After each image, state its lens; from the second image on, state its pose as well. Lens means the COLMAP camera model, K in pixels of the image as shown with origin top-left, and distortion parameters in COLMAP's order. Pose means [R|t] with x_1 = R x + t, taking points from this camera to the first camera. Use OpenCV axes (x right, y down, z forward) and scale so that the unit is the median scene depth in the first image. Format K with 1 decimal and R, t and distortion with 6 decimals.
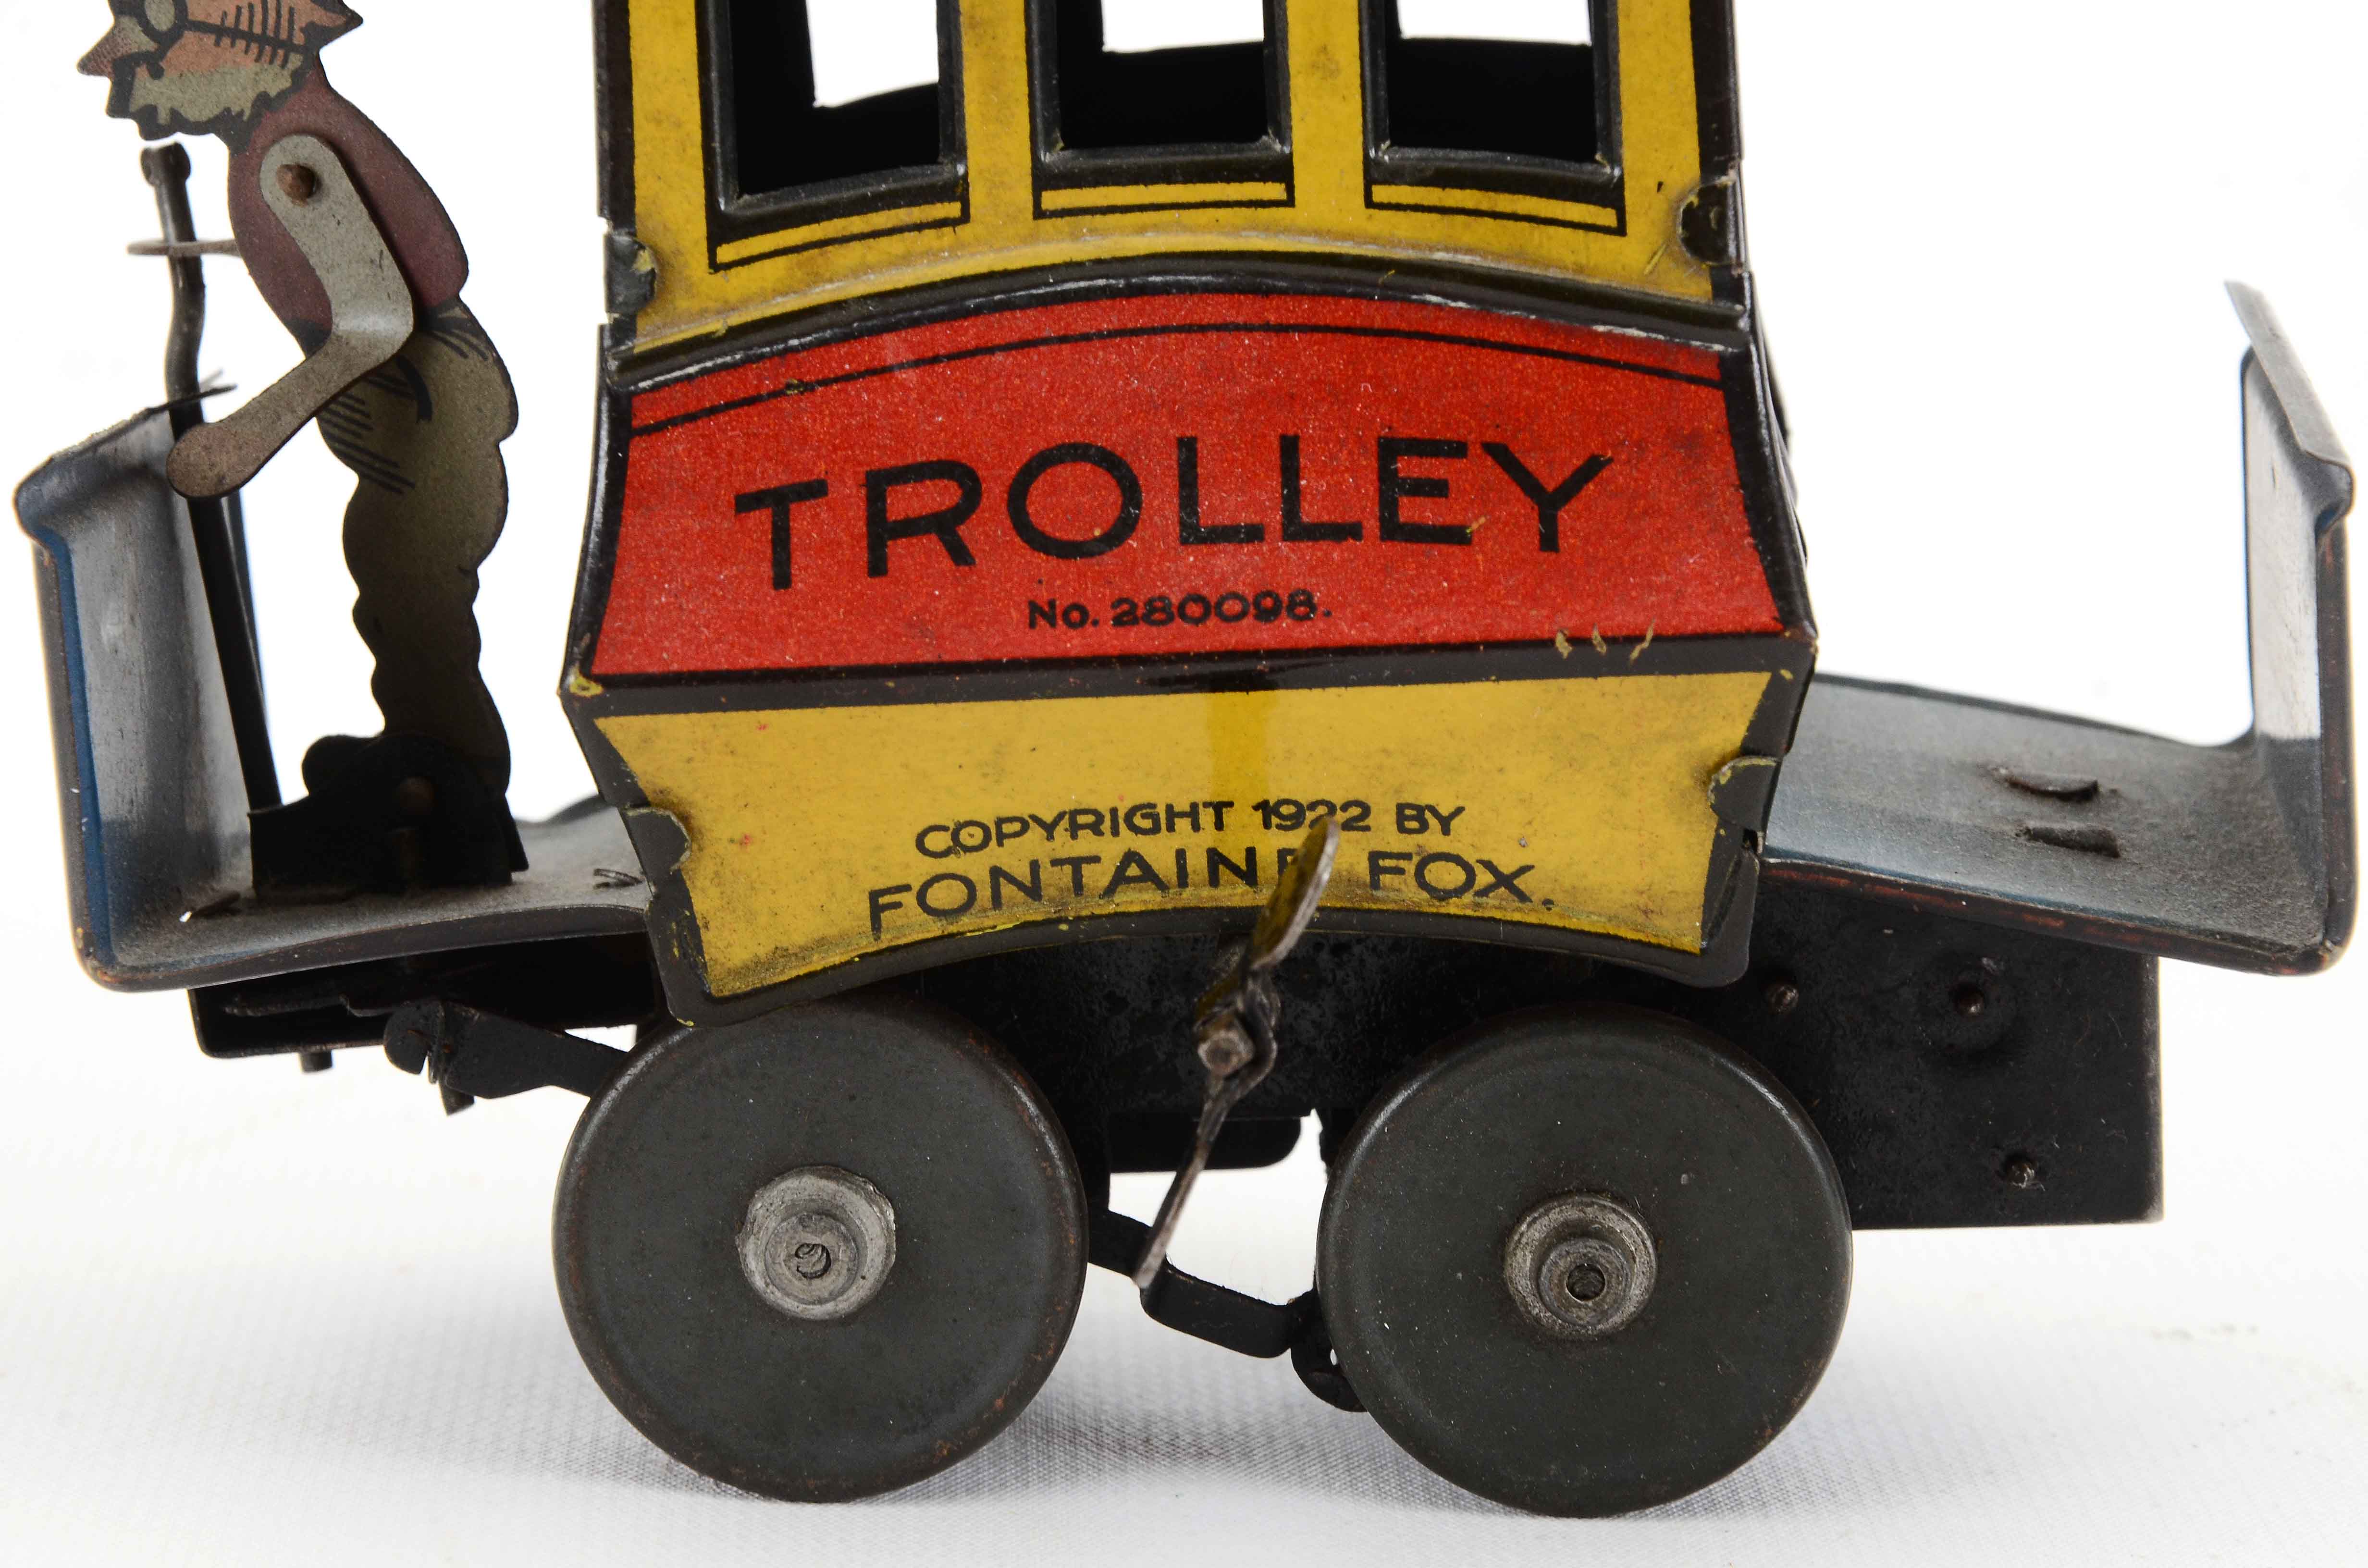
lens RADIAL K [[8466.9, 0, 1185.5], [0, 8466.9, 815.7], [0, 0, 1]] dist [0.549046, 1.793579]
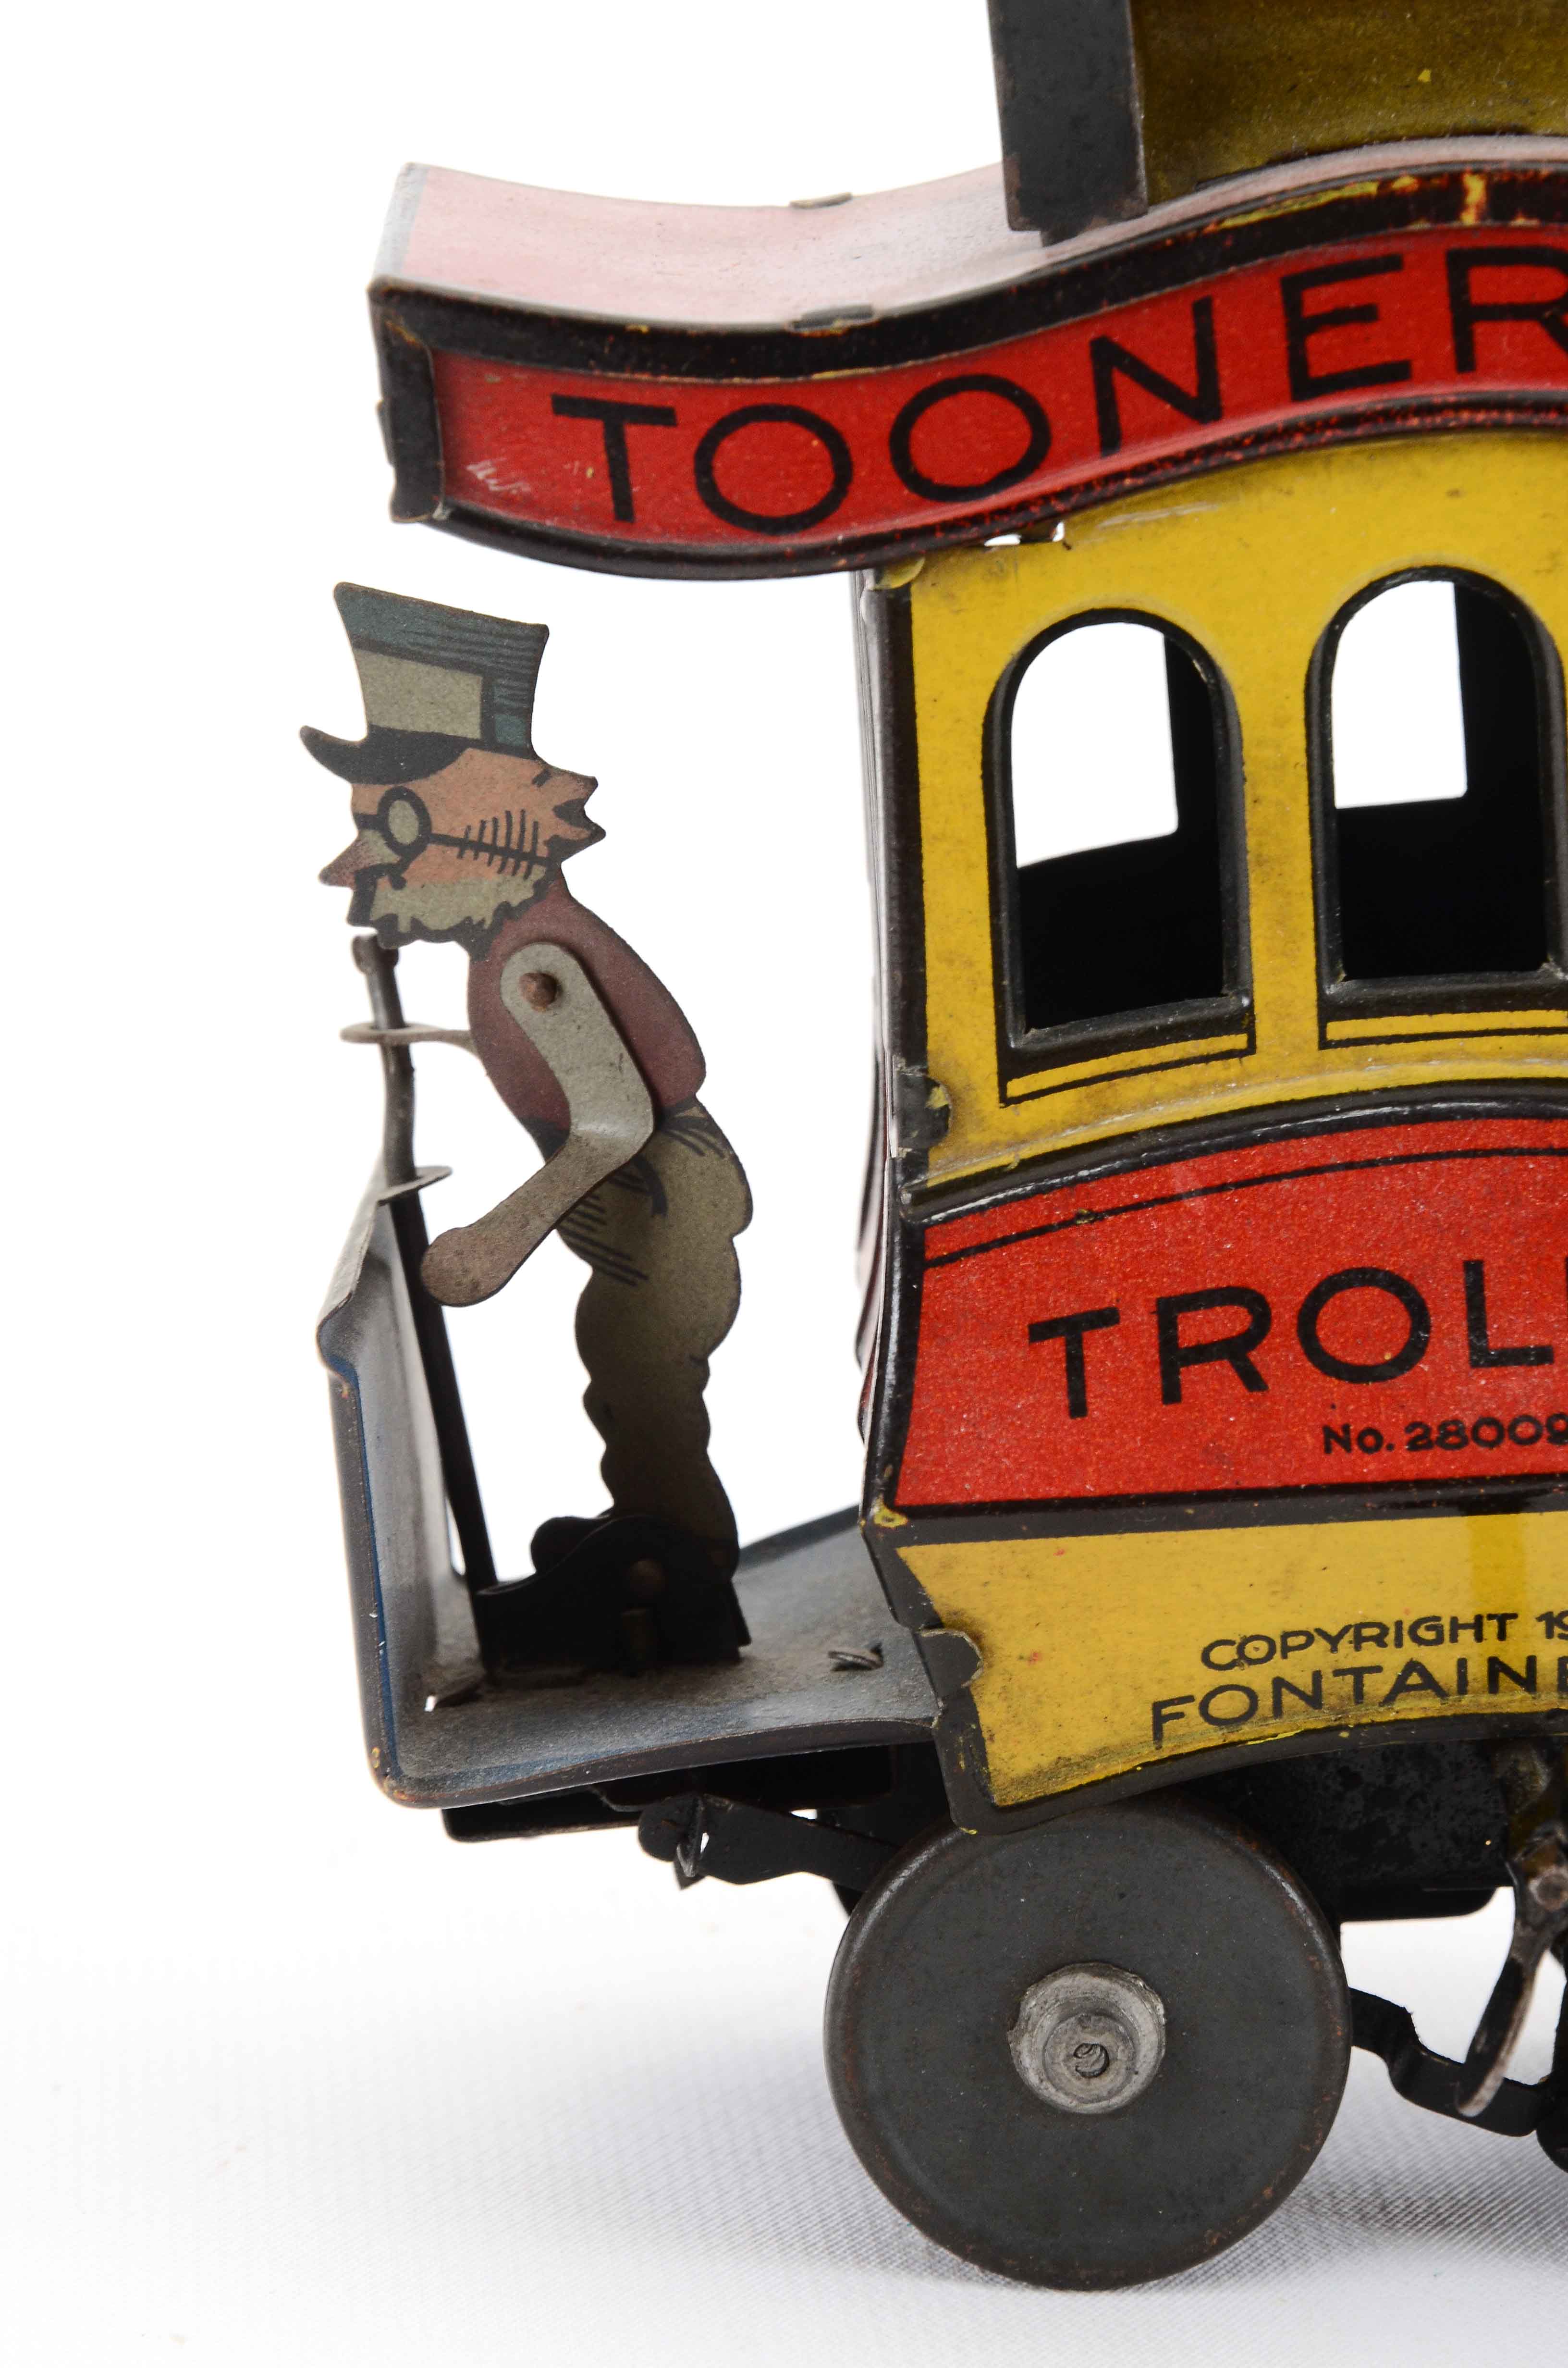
lens RADIAL K [[8466.9, 0, 784.0], [0, 8466.9, 1184.0], [0, 0, 1]] dist [0.549046, 1.793579]
pose [[0.998991, -0.017477, 0.041368, -0.123253], [0.016345, 0.999487, 0.027540, -0.082466], [-0.041828, -0.026836, 0.998764, -0.013548]]
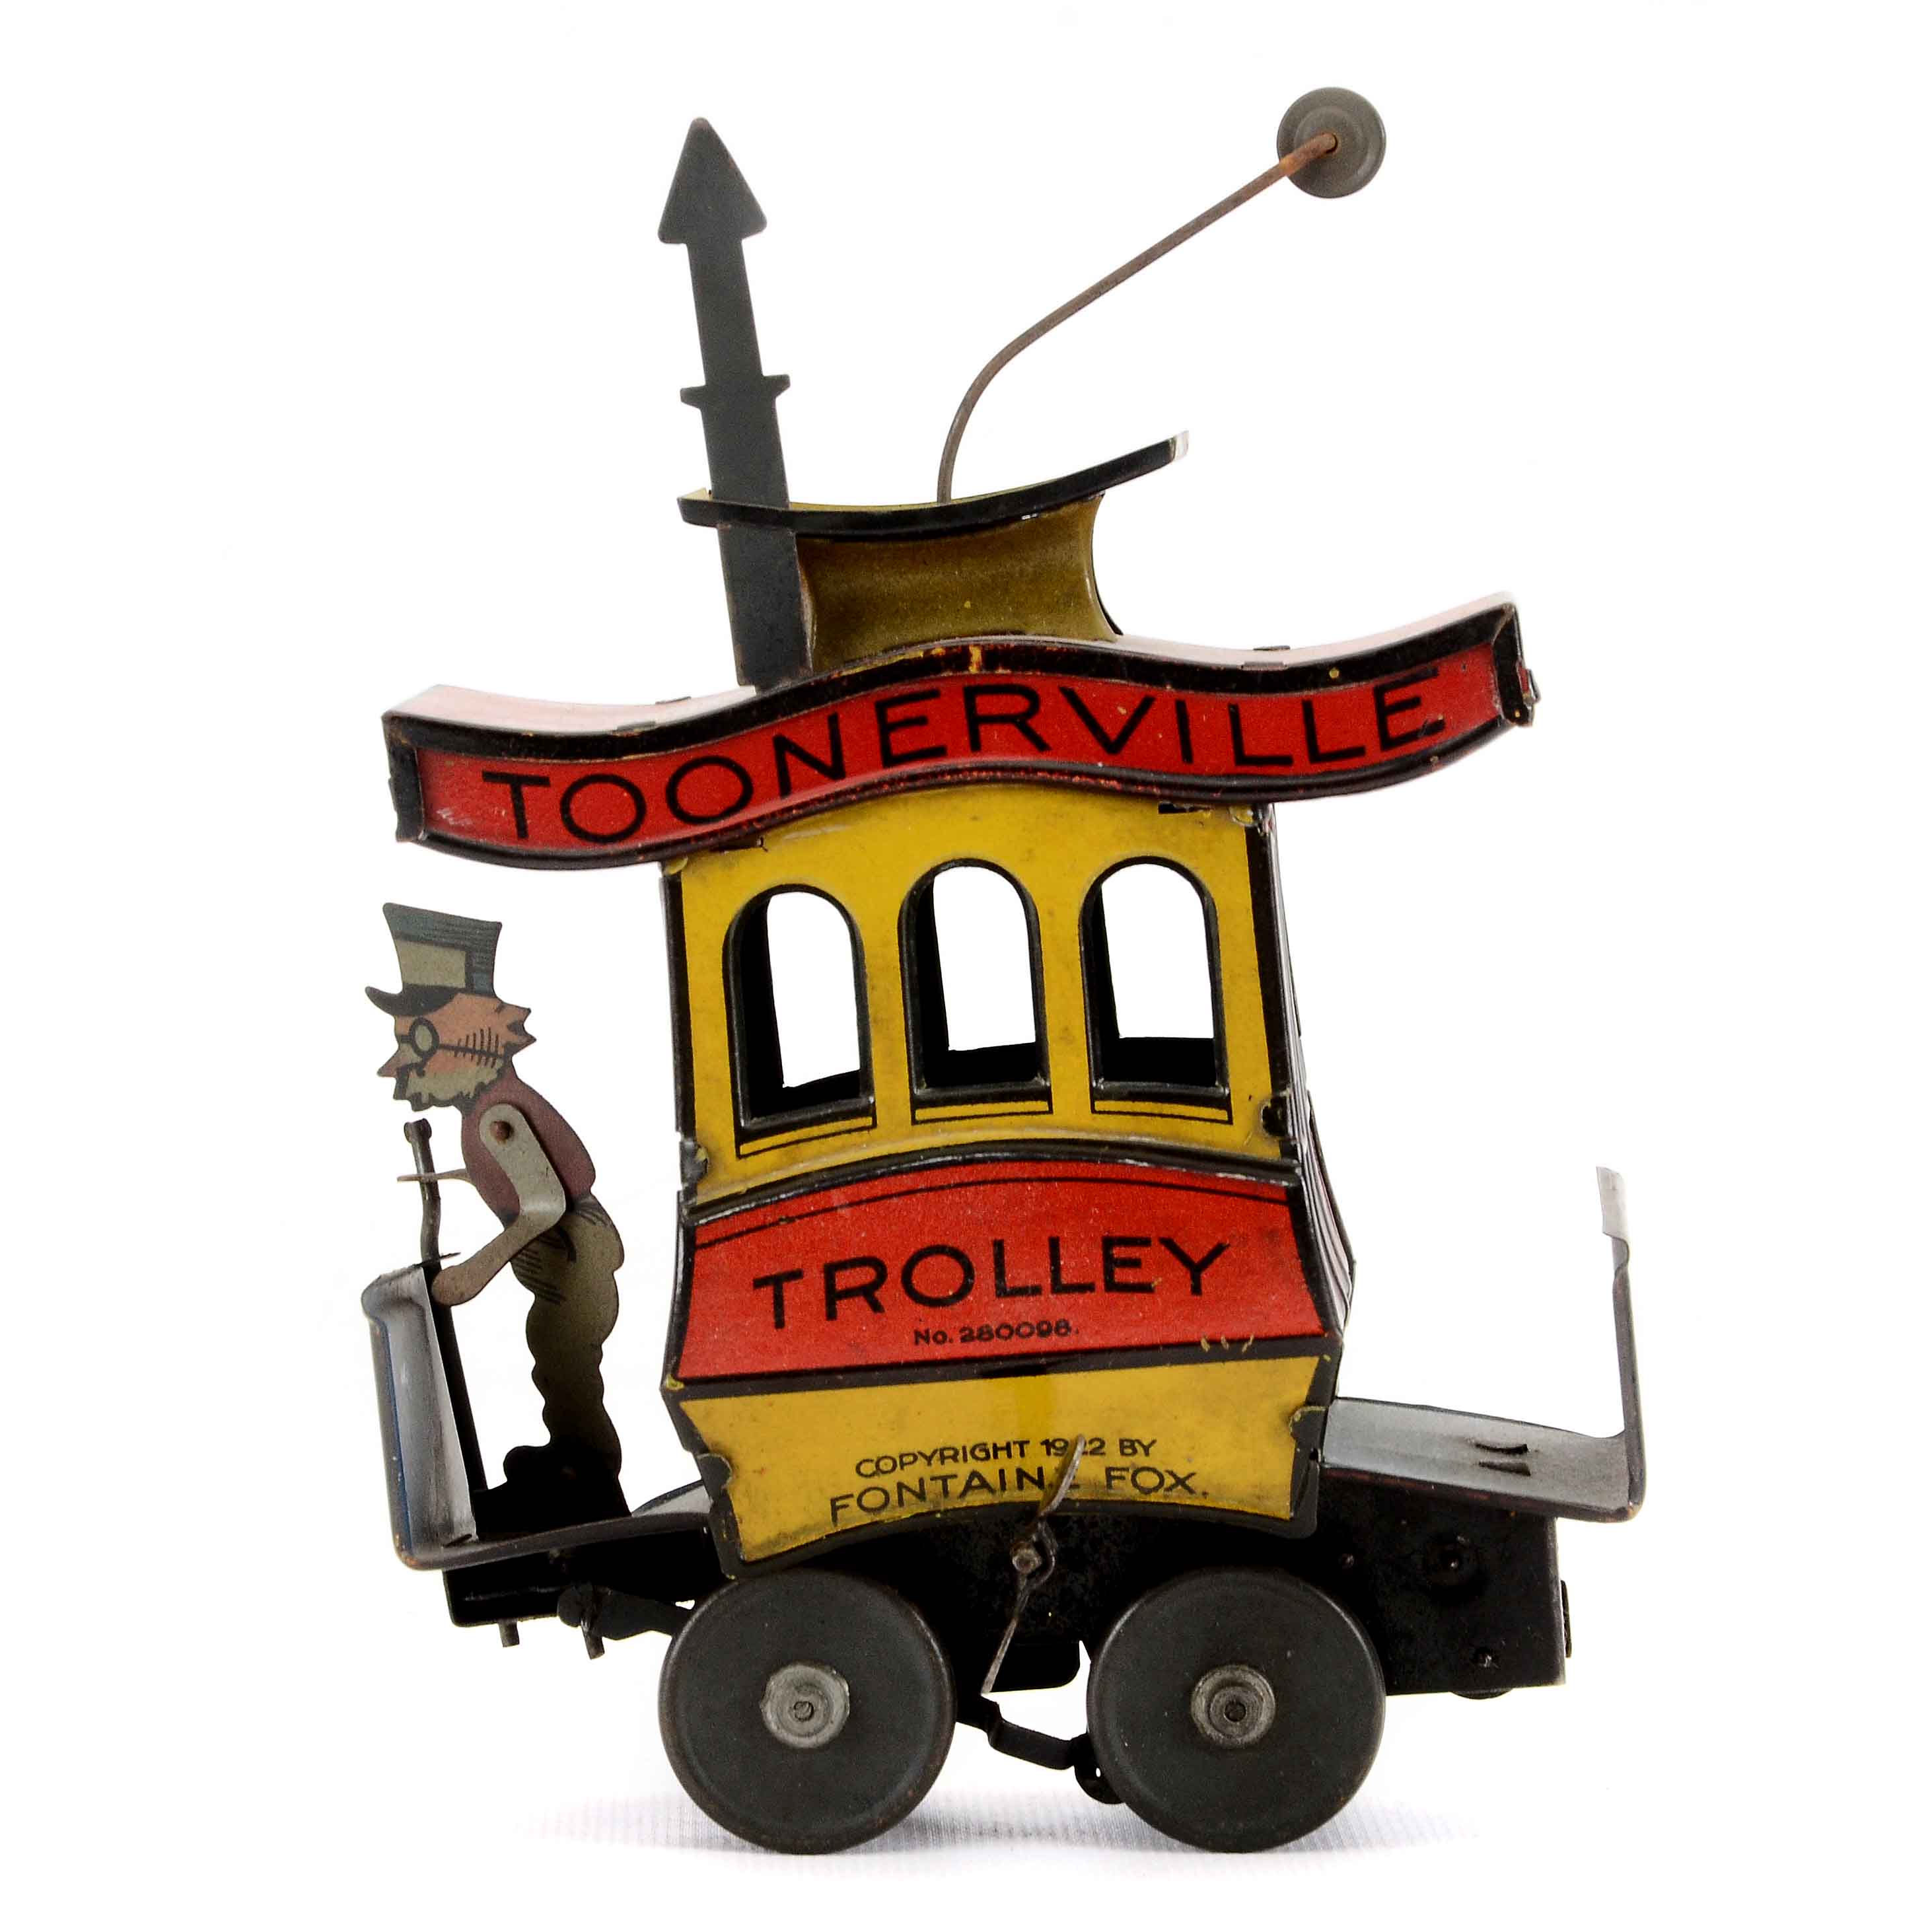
lens RADIAL K [[10482.2, 0, 966.0], [0, 10482.2, 966.0], [0, 0, 1]] dist [0.532001, 15.808783]
pose [[0.999529, -0.029090, -0.009810, 0.017072], [0.027619, 0.991595, -0.126400, 0.181678], [0.013405, 0.126070, 0.991931, -1.248459]]
